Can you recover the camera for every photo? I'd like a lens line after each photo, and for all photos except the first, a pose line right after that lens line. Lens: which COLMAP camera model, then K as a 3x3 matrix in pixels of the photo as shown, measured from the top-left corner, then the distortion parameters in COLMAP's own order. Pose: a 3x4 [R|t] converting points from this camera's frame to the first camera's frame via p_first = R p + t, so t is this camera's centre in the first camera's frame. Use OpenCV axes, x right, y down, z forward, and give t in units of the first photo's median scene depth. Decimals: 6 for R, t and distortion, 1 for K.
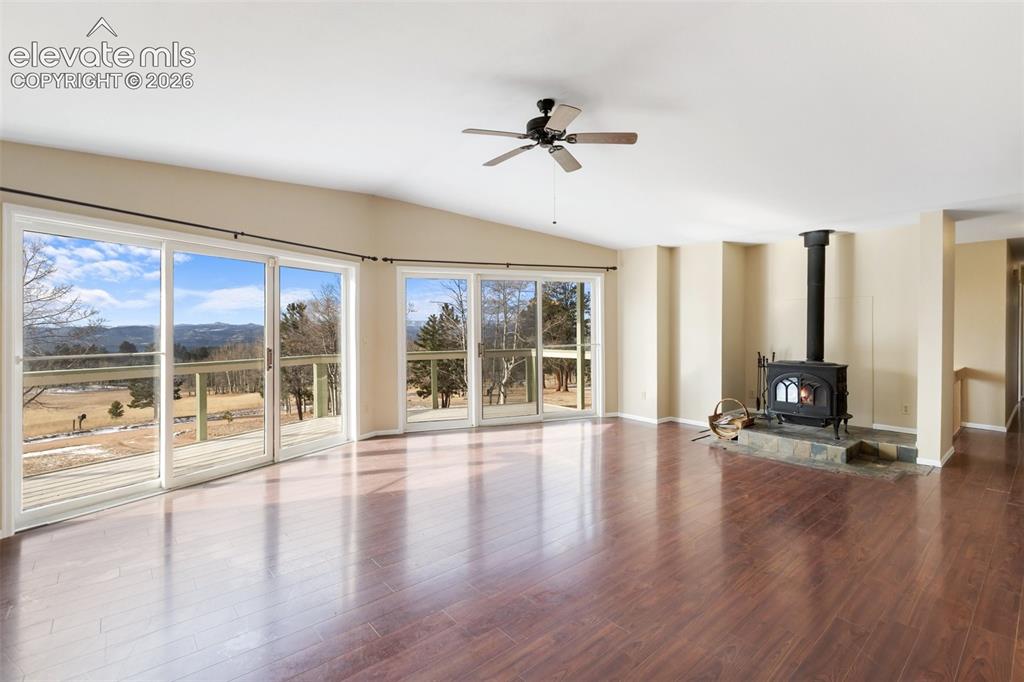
lens RADIAL K [[462.5, 0, 512.2], [0, 462.5, 332.3], [0, 0, 1]] dist [0.003389, -0.001004]
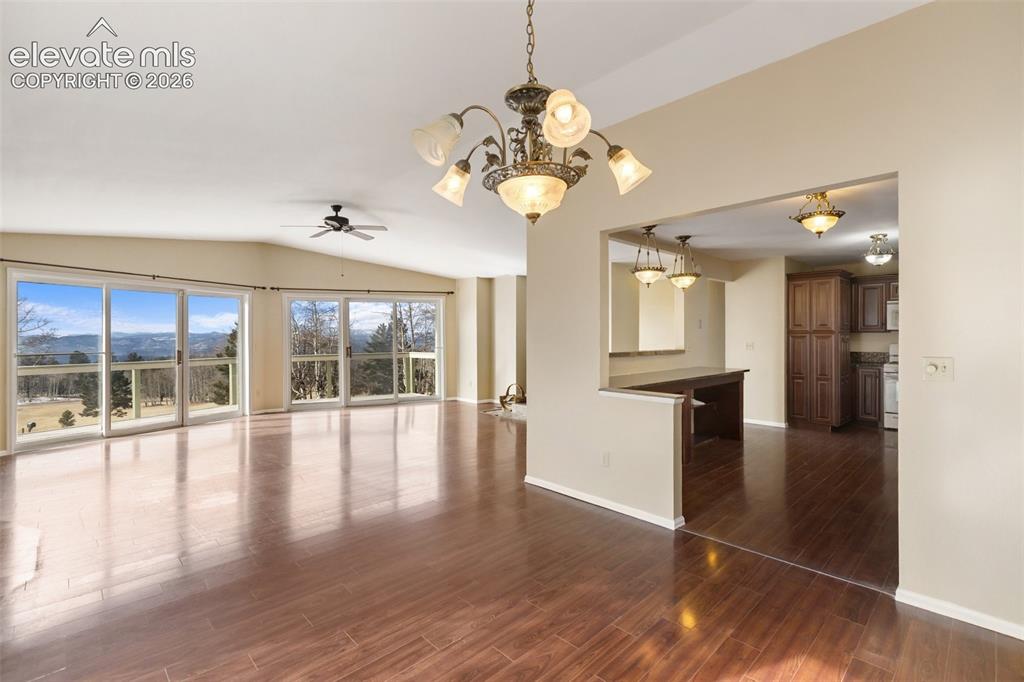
lens RADIAL K [[462.5, 0, 515.7], [0, 462.5, 337.9], [0, 0, 1]] dist [0.003389, -0.001004]
pose [[0.998011, -0.003431, 0.062945, 0.332138], [0.003713, 0.999984, -0.004372, 0.003169], [-0.062929, 0.004597, 0.998007, -0.405423]]
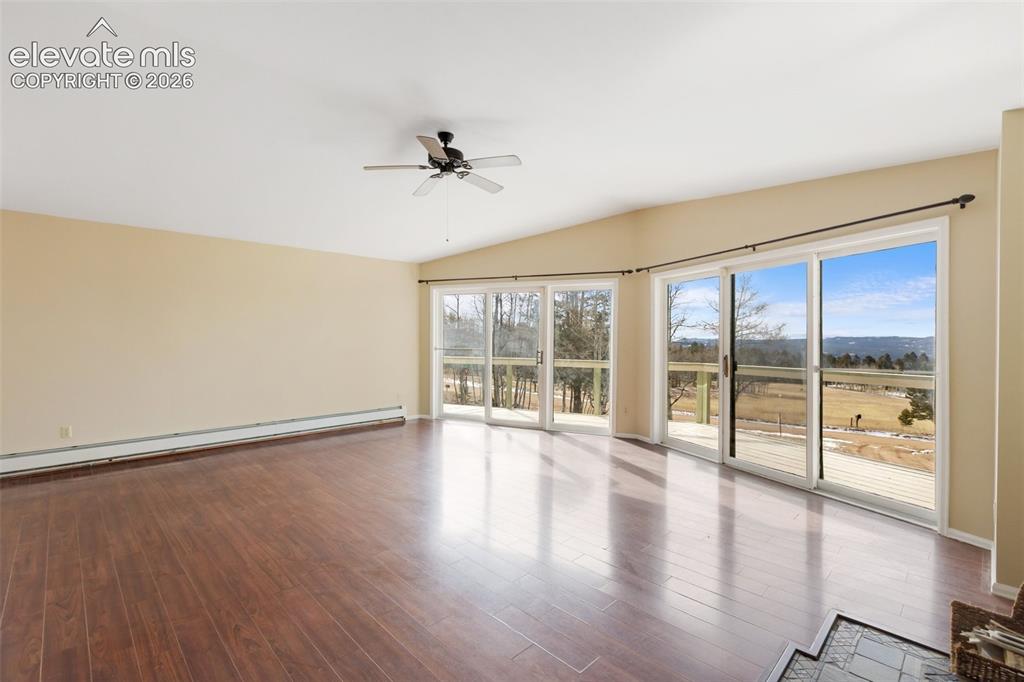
lens RADIAL K [[462.5, 0, 512.1], [0, 462.5, 339.2], [0, 0, 1]] dist [0.003389, -0.001004]
pose [[0.065068, 0.005690, -0.997865, 0.644952], [-0.007965, 0.999955, 0.005182, -0.005404], [0.997849, 0.007611, 0.065110, 0.567171]]
